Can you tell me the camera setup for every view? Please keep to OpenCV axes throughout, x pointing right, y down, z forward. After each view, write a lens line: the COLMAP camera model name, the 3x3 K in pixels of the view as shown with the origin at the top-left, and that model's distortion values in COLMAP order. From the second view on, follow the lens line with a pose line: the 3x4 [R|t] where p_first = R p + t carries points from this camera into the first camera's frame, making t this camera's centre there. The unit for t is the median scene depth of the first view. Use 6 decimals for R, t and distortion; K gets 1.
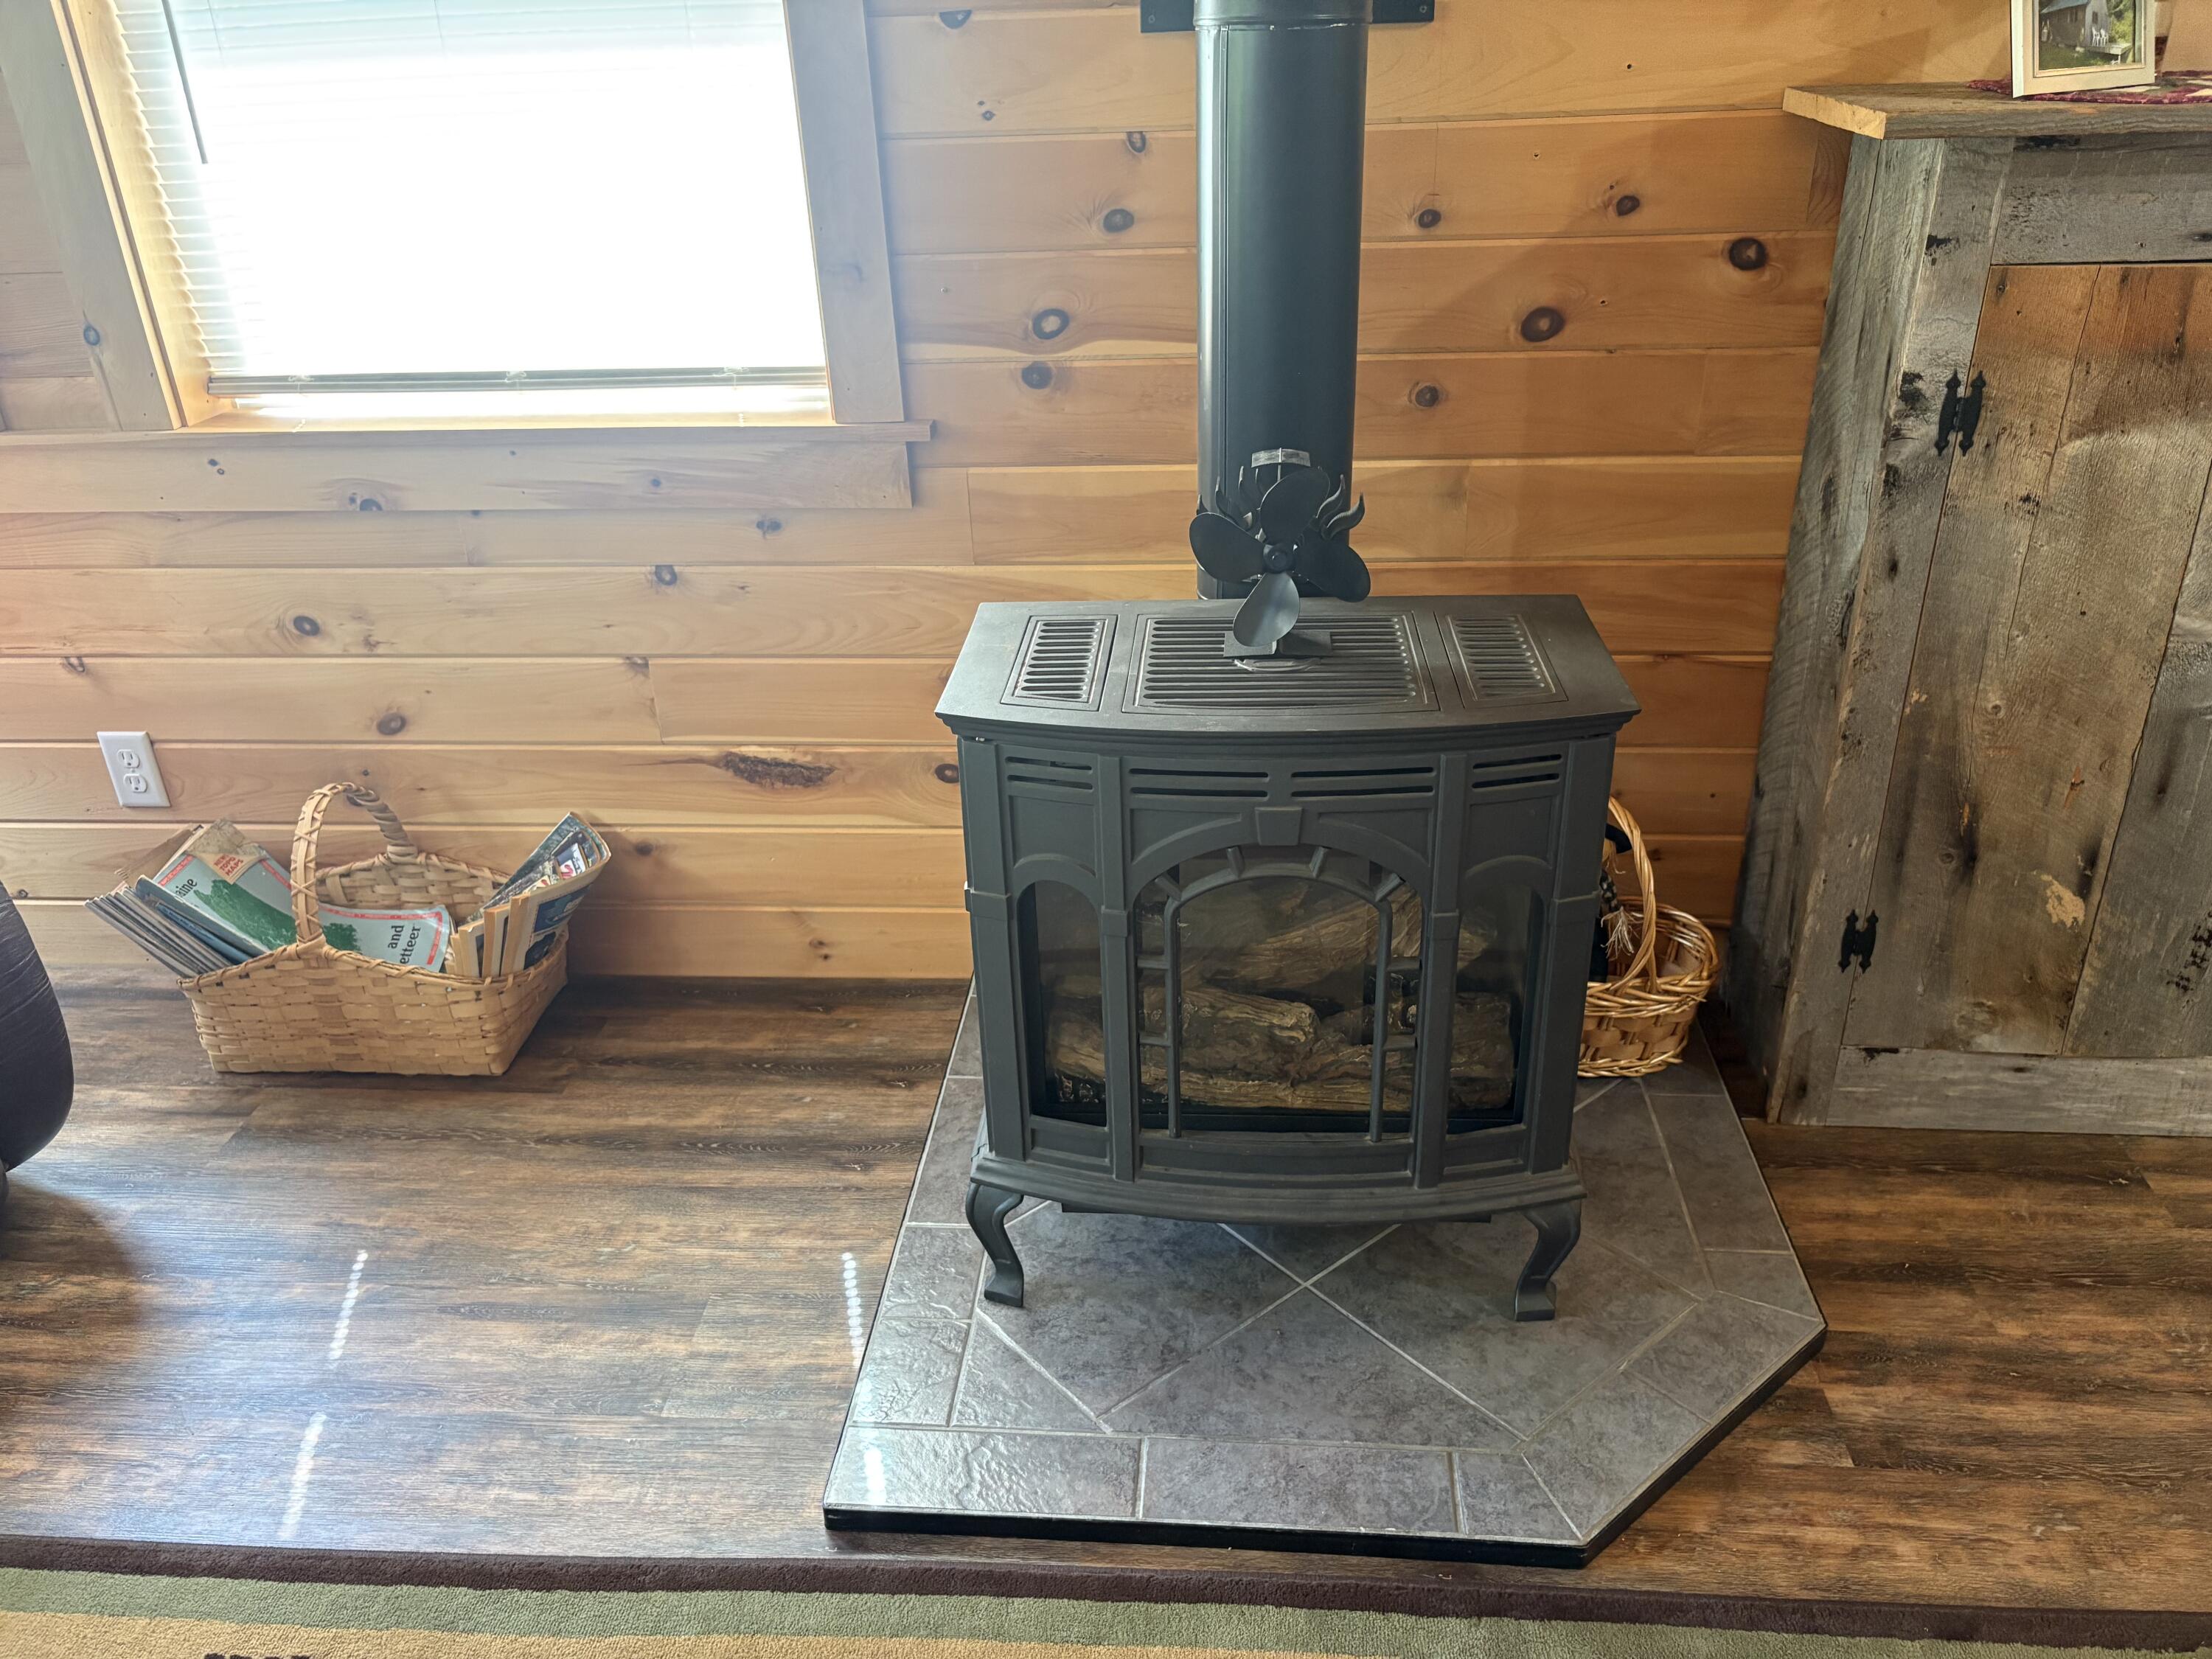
lens RADIAL K [[1675.5, 0, 1106.0], [0, 1675.5, 829.5], [0, 0, 1]] dist [0.038818, -0.040335]
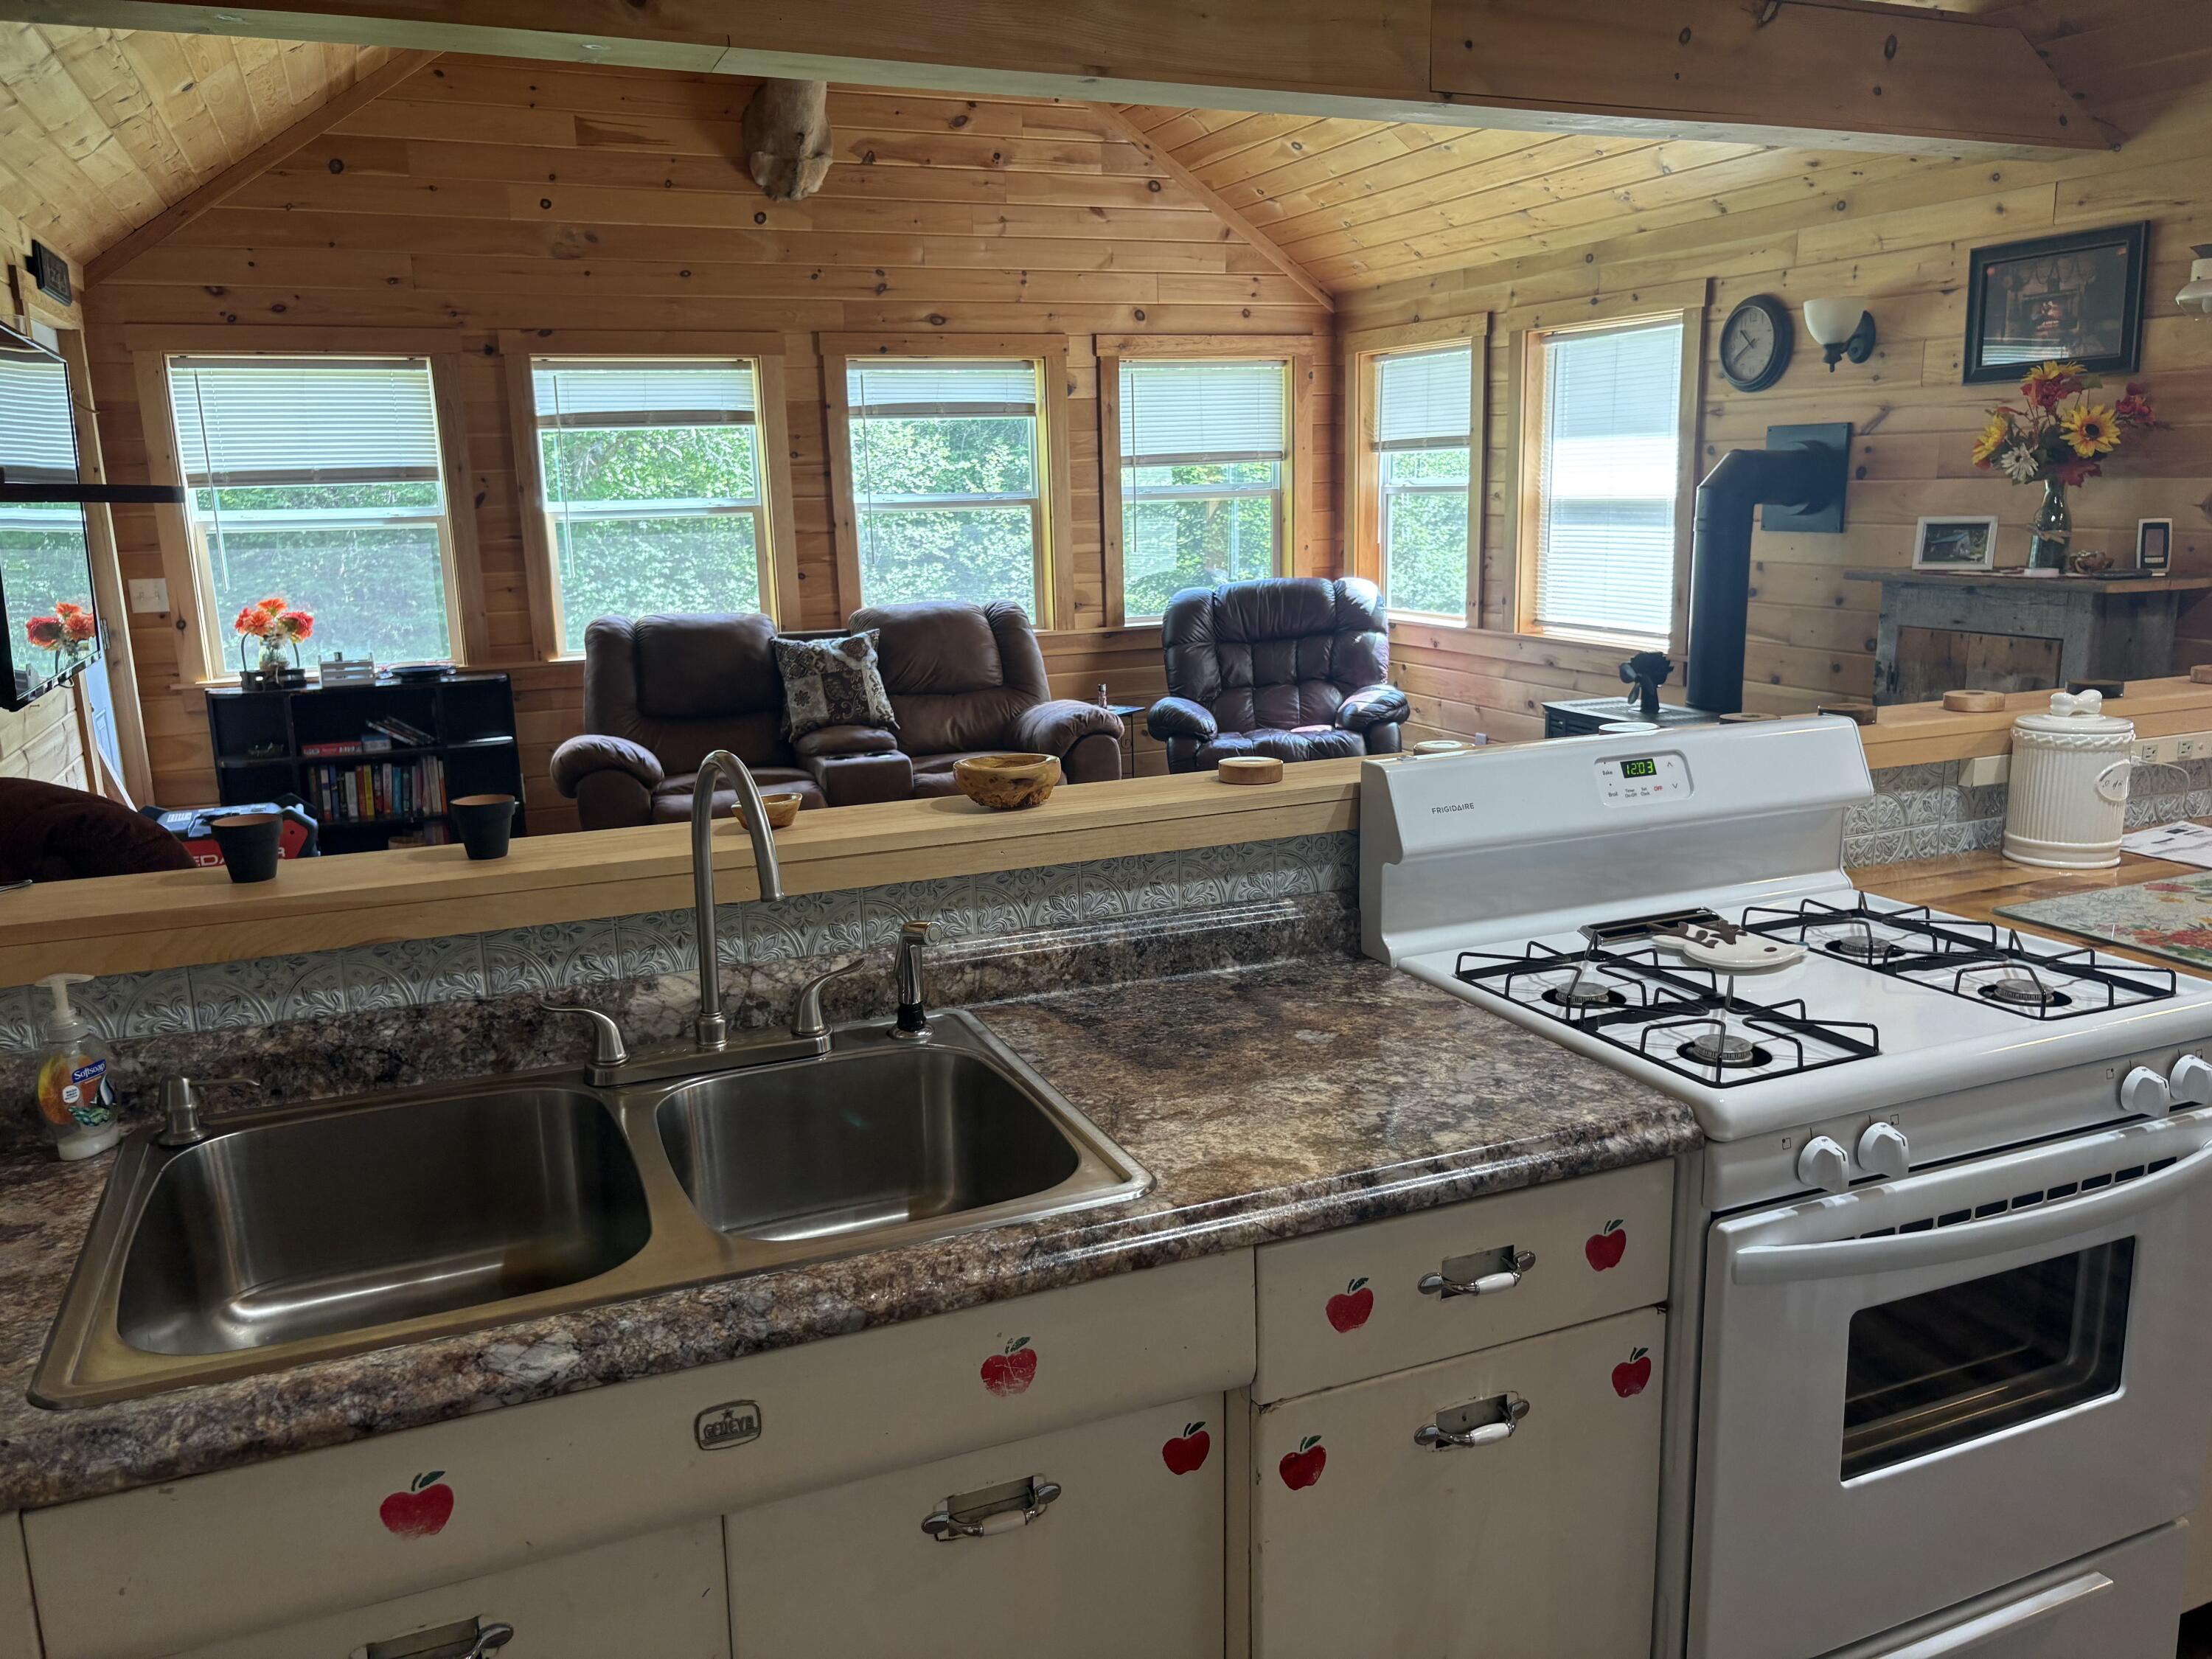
lens RADIAL K [[1681.9, 0, 1106.0], [0, 1681.9, 829.5], [0, 0, 1]] dist [0.013355, -0.010747]
pose [[0.455135, 0.205990, -0.866268, 1.802728], [-0.389334, 0.920984, 0.014446, 0.331033], [0.800794, 0.330692, 0.499371, -0.982641]]
